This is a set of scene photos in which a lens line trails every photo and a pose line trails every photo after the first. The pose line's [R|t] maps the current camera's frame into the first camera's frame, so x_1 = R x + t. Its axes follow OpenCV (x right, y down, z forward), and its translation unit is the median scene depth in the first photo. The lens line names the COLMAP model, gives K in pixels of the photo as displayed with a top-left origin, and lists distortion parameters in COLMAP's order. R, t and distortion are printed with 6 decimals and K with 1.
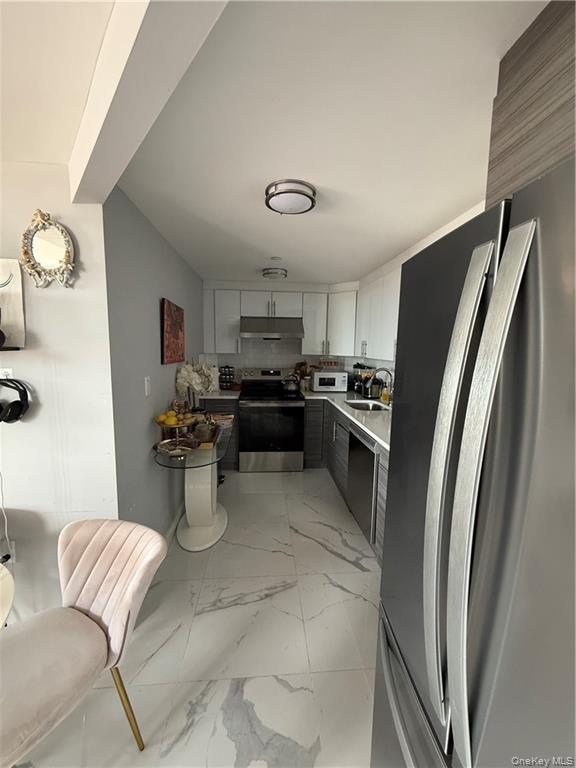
lens RADIAL K [[310.0, 0, 286.8], [0, 310.0, 383.8], [0, 0, 1]] dist [0.000871, 0.000352]
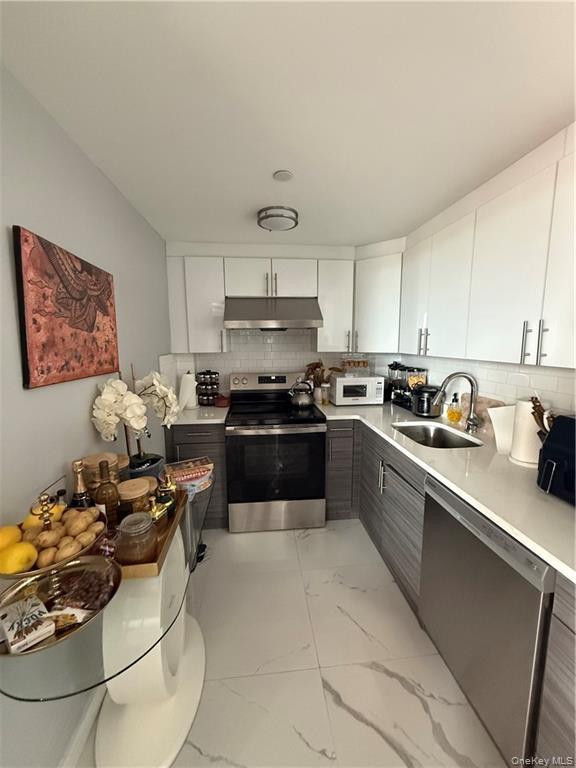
lens RADIAL K [[310.0, 0, 287.1], [0, 310.0, 383.0], [0, 0, 1]] dist [0.000871, 0.000352]
pose [[0.999515, -0.025351, 0.018098, -0.033275], [0.025095, 0.999583, 0.014260, -0.039415], [-0.018452, -0.013799, 0.999735, 0.335425]]
